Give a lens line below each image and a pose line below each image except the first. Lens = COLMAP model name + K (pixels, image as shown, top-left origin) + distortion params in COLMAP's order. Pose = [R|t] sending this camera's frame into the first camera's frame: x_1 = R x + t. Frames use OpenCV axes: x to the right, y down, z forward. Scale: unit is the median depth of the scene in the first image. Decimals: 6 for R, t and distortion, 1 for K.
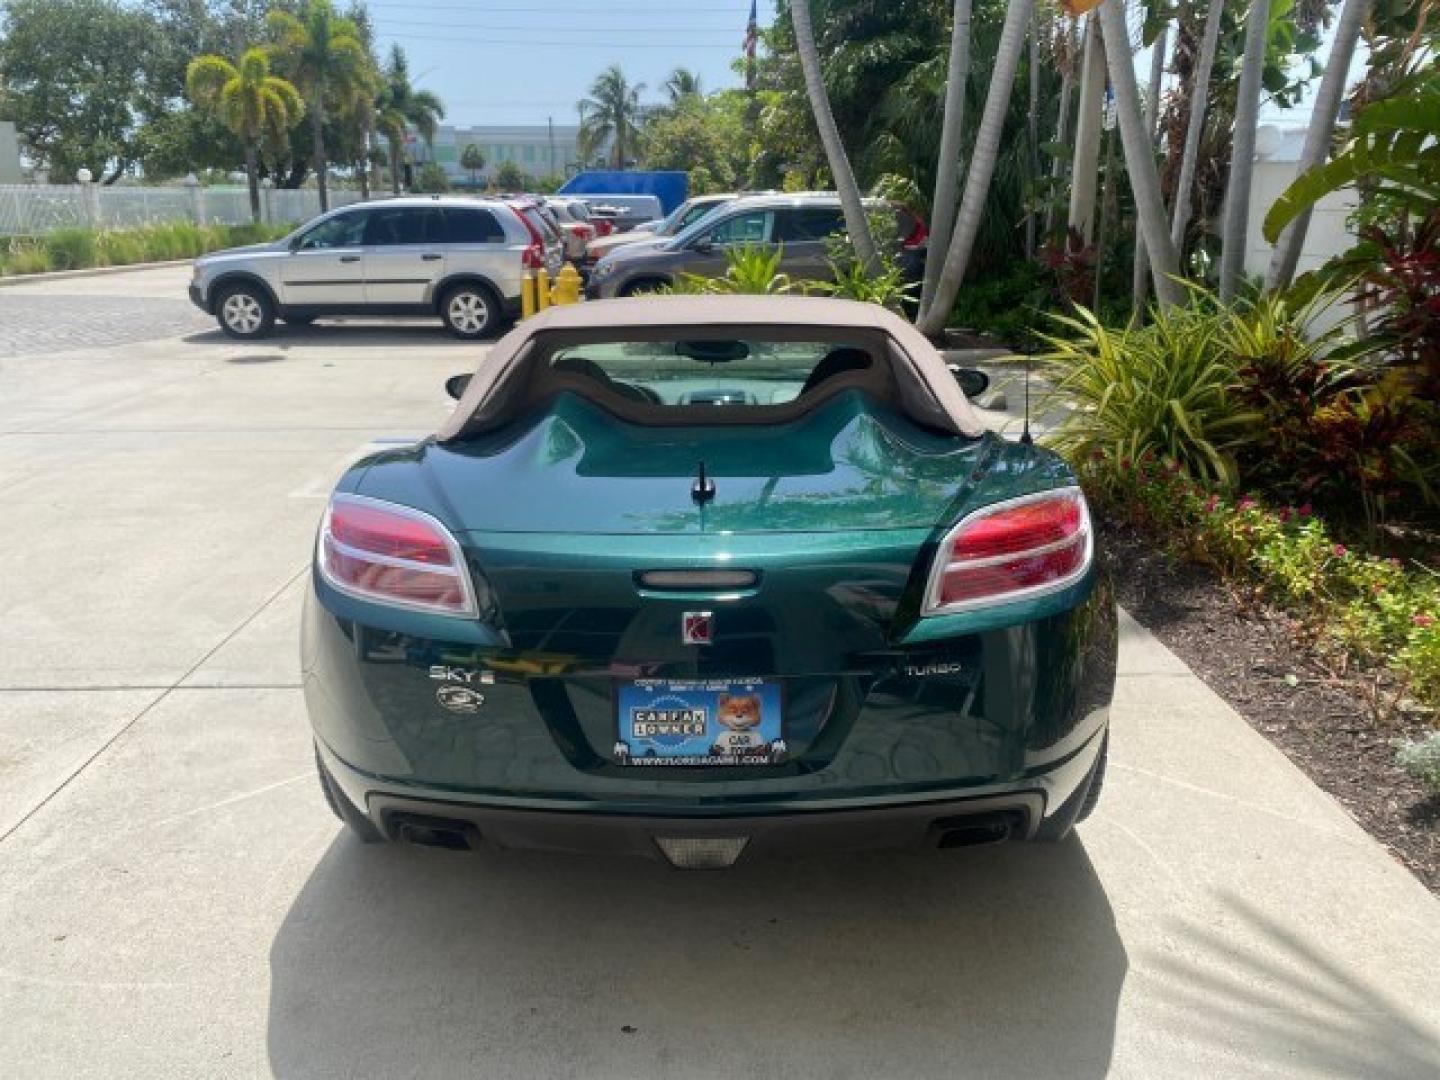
lens RADIAL K [[1110.3, 0, 714.3], [0, 1110.3, 539.6], [0, 0, 1]] dist [0.013207, -0.016560]
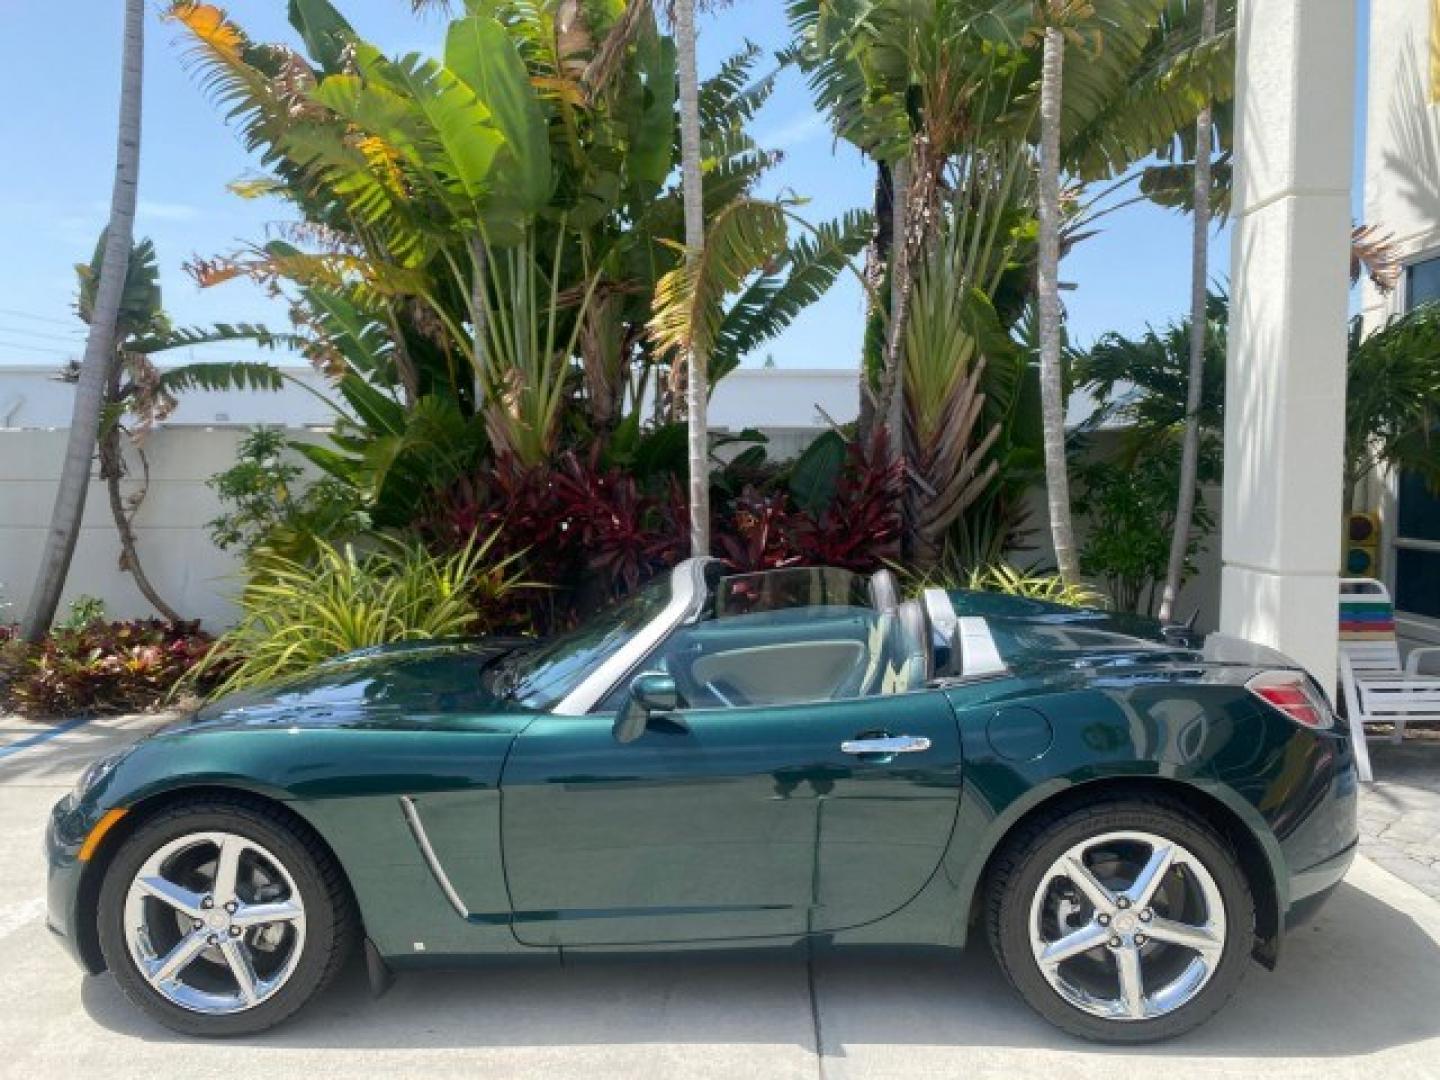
lens RADIAL K [[1110.3, 0, 718.5], [0, 1110.3, 540.6], [0, 0, 1]] dist [0.013207, -0.016560]
pose [[0.033155, -0.057510, 0.997794, -0.328023], [0.286690, 0.956936, 0.045629, -0.088440], [-0.957450, 0.284545, 0.048214, 0.299065]]
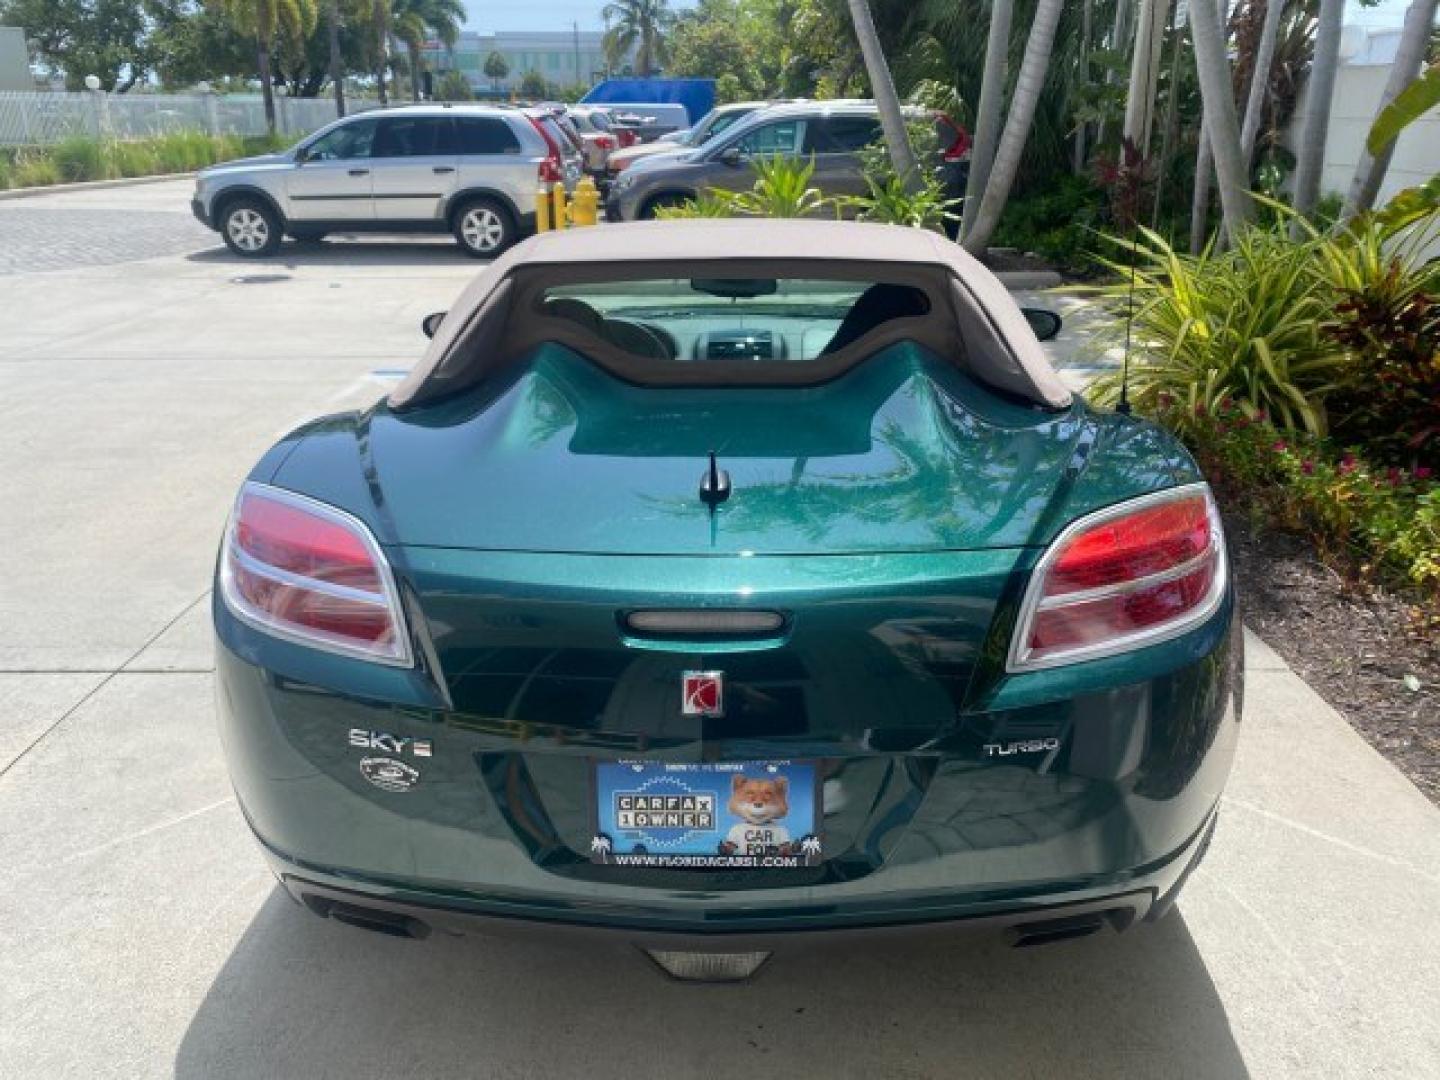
lens RADIAL K [[1110.3, 0, 715.4], [0, 1110.3, 537.8], [0, 0, 1]] dist [0.013207, -0.016560]
pose [[0.999718, 0.009309, -0.021848, 0.001392], [-0.007740, 0.997457, 0.070846, -0.012335], [0.022452, -0.070656, 0.997248, 0.045293]]
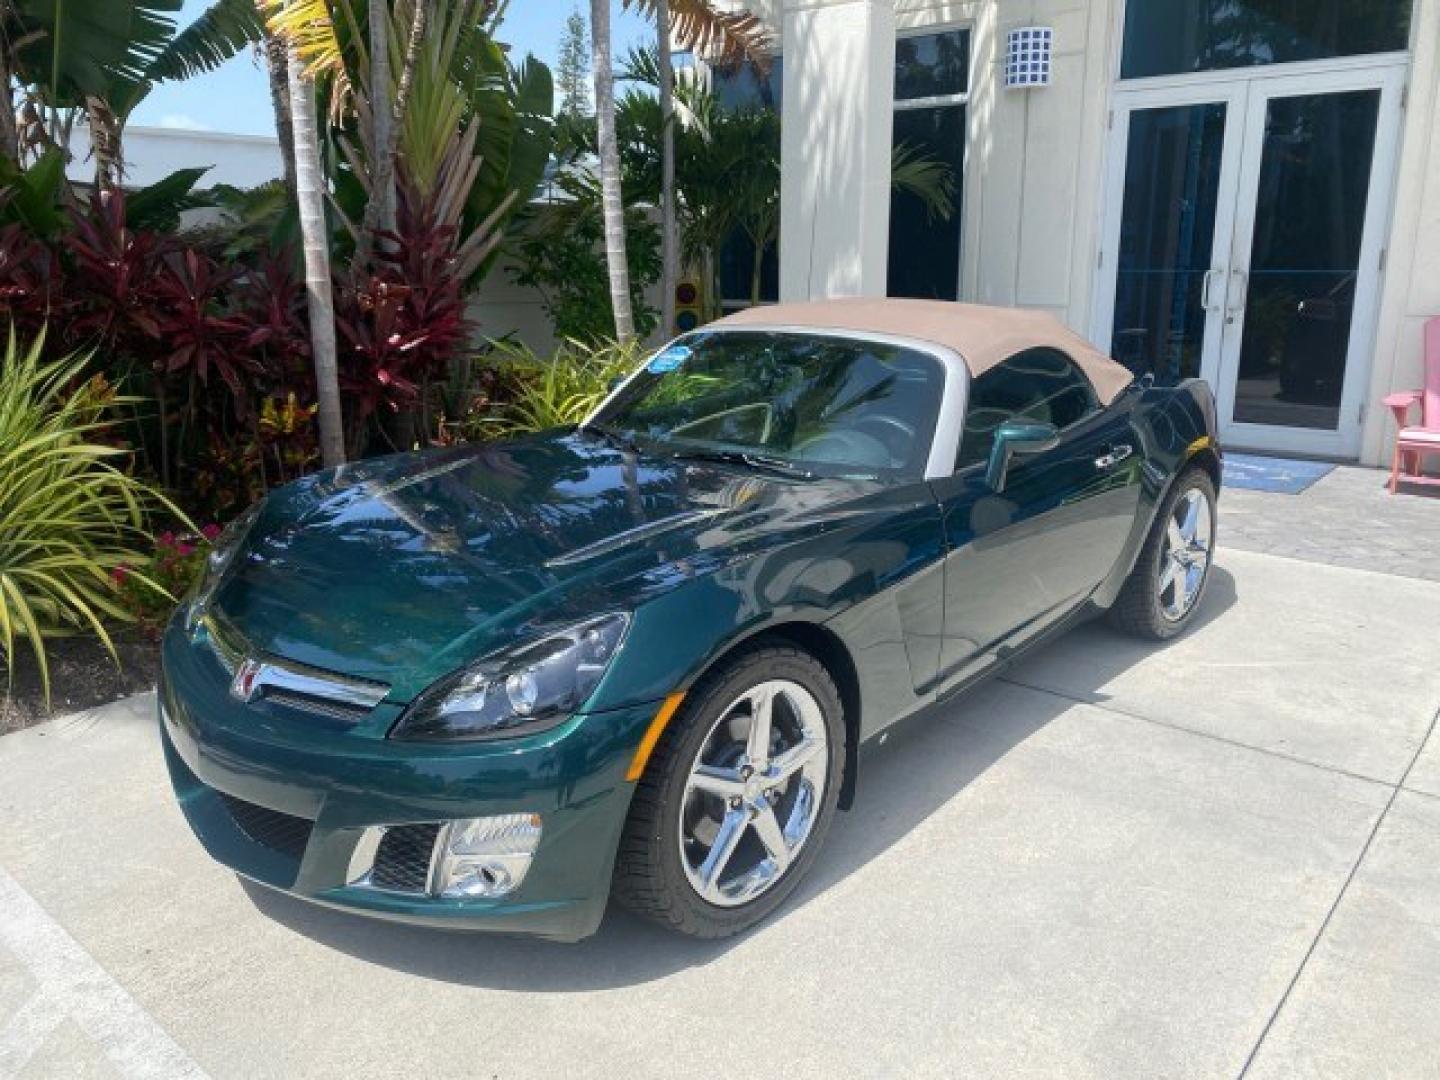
lens RADIAL K [[1110.3, 0, 713.8], [0, 1110.3, 536.1], [0, 0, 1]] dist [0.013207, -0.016560]
pose [[-0.747474, -0.157401, 0.645373, -0.196195], [0.197065, 0.875248, 0.441708, -0.162272], [-0.634387, 0.457346, -0.623207, 0.568578]]
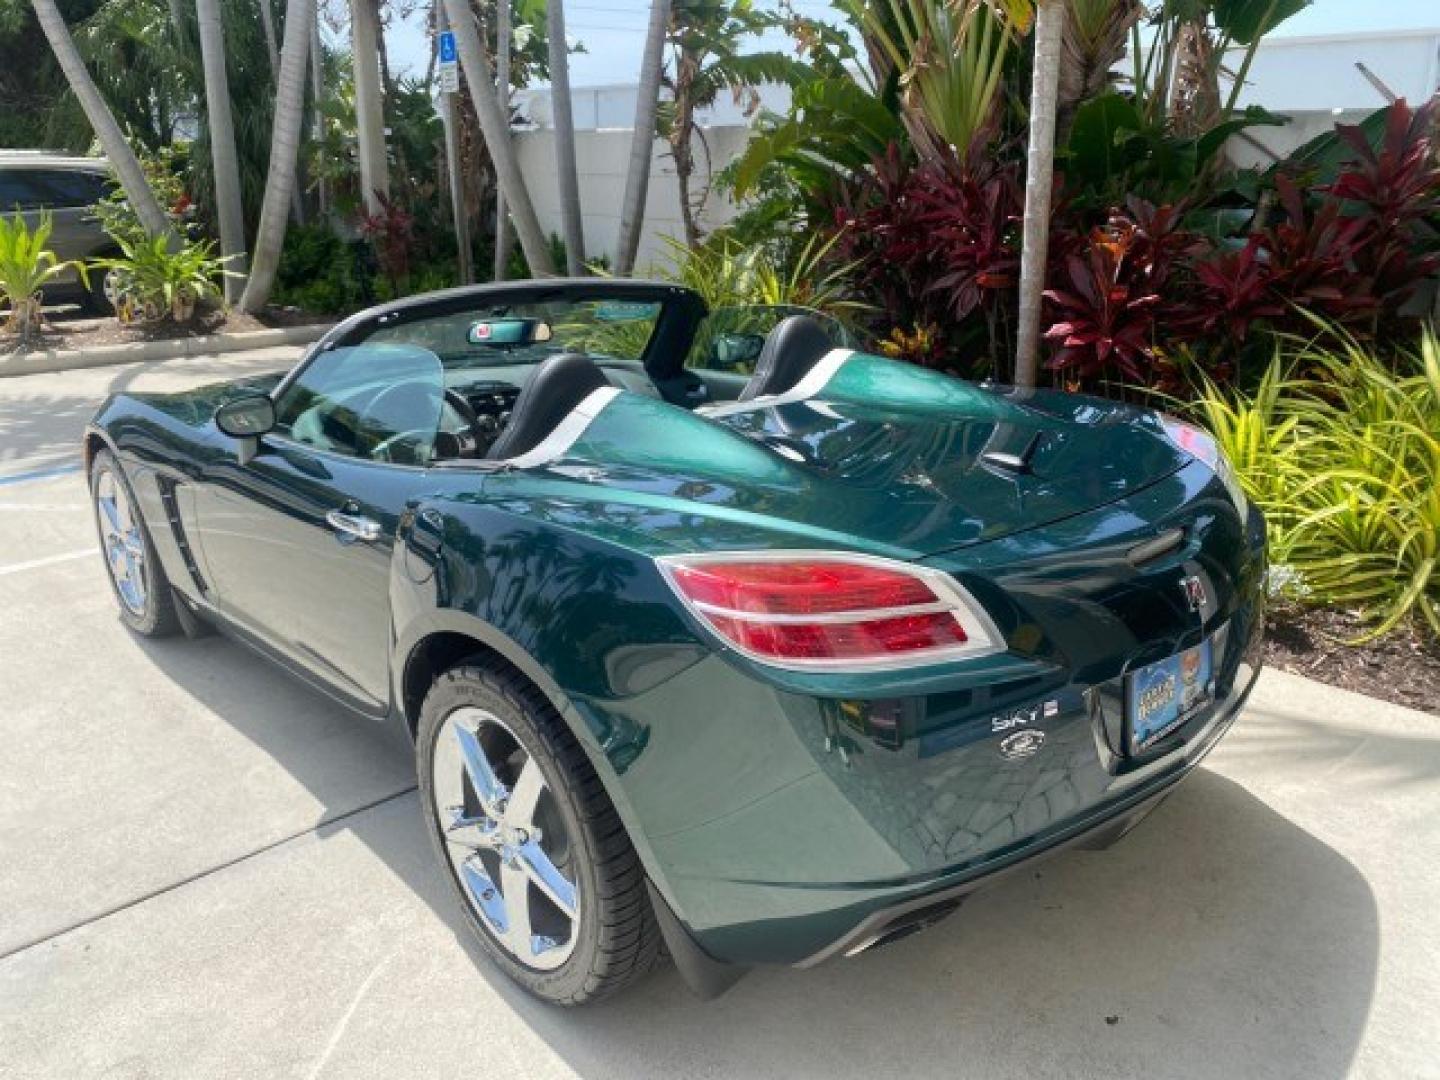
lens RADIAL K [[1110.3, 0, 726.4], [0, 1110.3, 543.2], [0, 0, 1]] dist [0.013207, -0.016560]
pose [[0.727617, -0.210556, 0.652870, -0.158081], [0.190166, 0.976340, 0.102939, -0.023937], [-0.659098, 0.049254, 0.750442, 0.086215]]
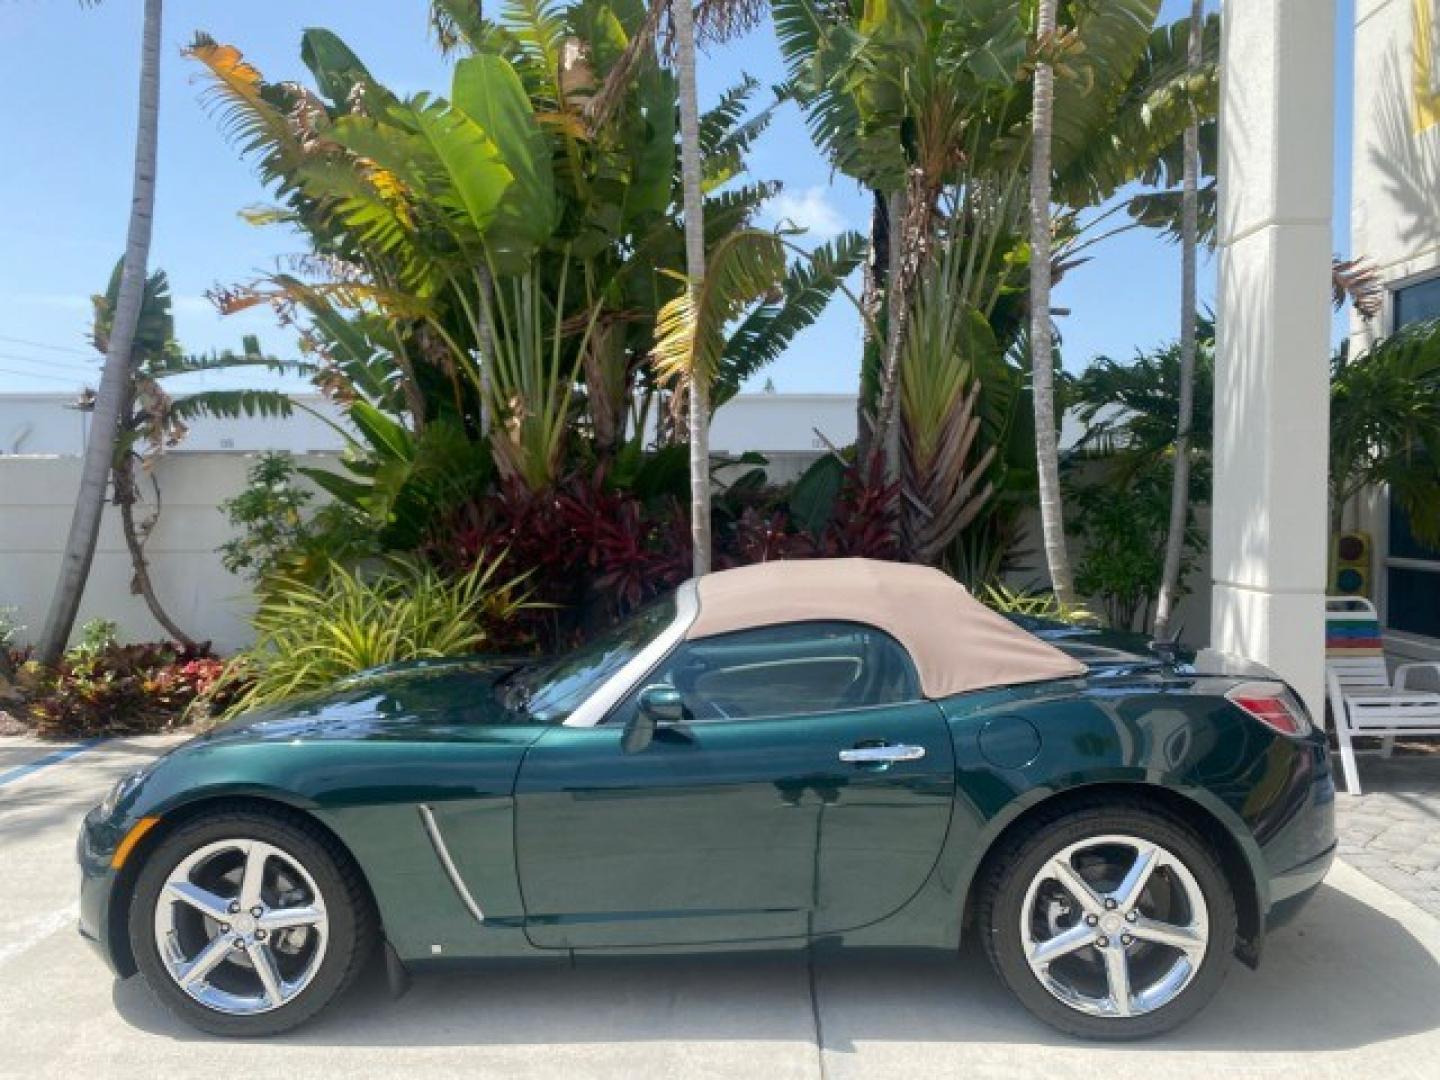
lens RADIAL K [[1110.3, 0, 714.5], [0, 1110.3, 544.5], [0, 0, 1]] dist [0.013207, -0.016560]
pose [[0.036722, -0.039794, 0.998533, -0.341395], [0.290533, 0.956472, 0.027434, -0.087981], [-0.956160, 0.289099, 0.046685, 0.299485]]
